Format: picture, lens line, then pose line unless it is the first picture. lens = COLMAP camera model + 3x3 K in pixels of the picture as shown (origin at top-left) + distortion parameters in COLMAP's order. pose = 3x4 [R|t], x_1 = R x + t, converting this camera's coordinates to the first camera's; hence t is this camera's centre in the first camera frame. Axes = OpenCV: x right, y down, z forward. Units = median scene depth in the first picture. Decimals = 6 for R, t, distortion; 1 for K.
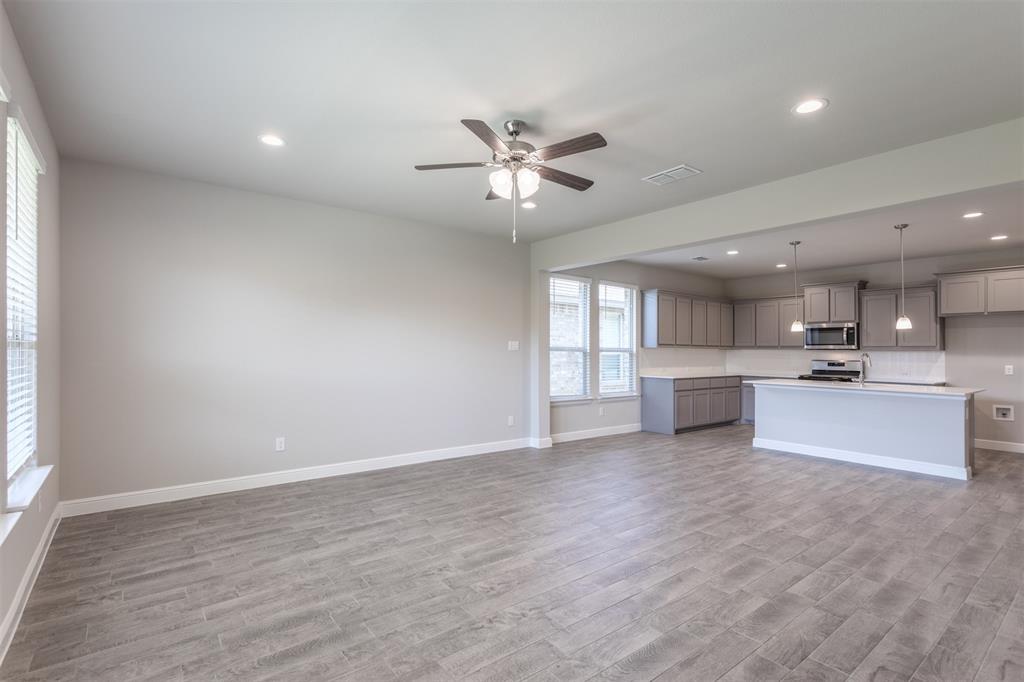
lens RADIAL K [[488.6, 0, 515.6], [0, 488.6, 341.1], [0, 0, 1]] dist [0.000509, 0.002861]
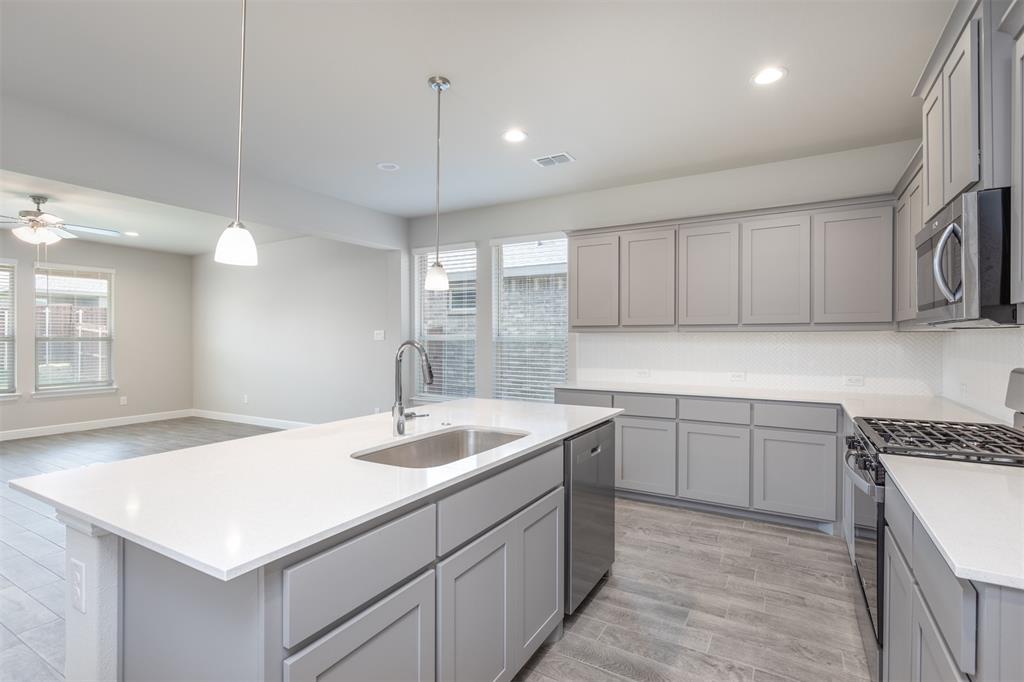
lens RADIAL K [[488.6, 0, 505.8], [0, 488.6, 335.2], [0, 0, 1]] dist [0.000509, 0.002861]
pose [[0.359636, -0.017121, -0.932935, 1.291959], [0.021563, 0.999717, -0.010034, 0.032749], [0.932843, -0.016508, 0.359904, 1.176929]]
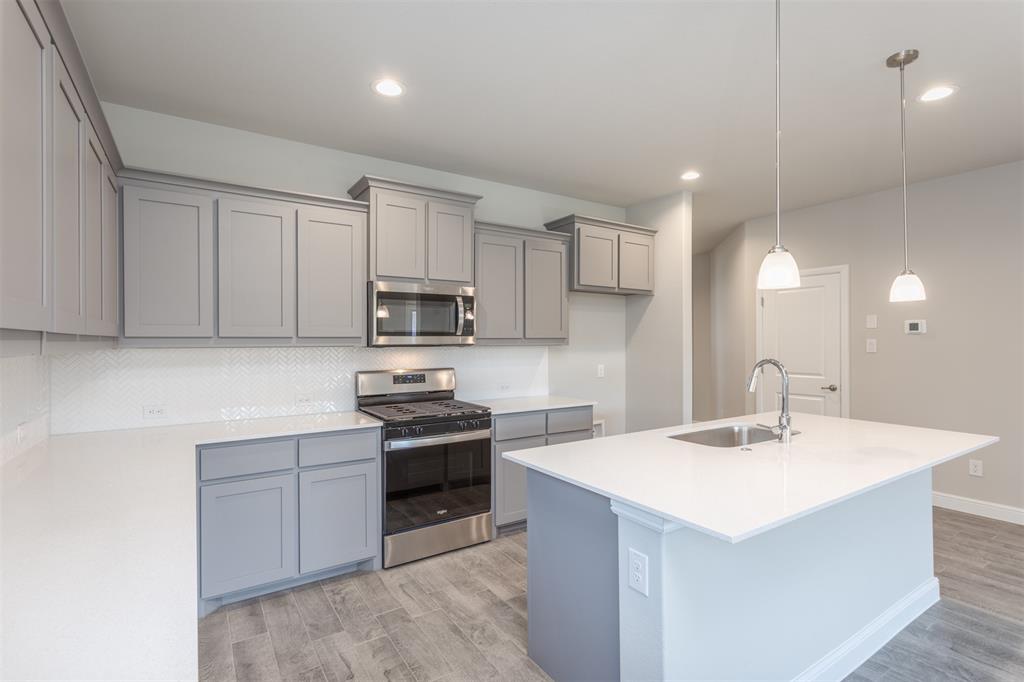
lens RADIAL K [[488.6, 0, 511.0], [0, 488.6, 344.1], [0, 0, 1]] dist [0.000509, 0.002861]
pose [[0.086076, -0.016676, 0.996149, 0.378582], [-0.015517, 0.999716, 0.018077, 0.011769], [-0.996168, -0.017013, 0.085793, 1.466043]]
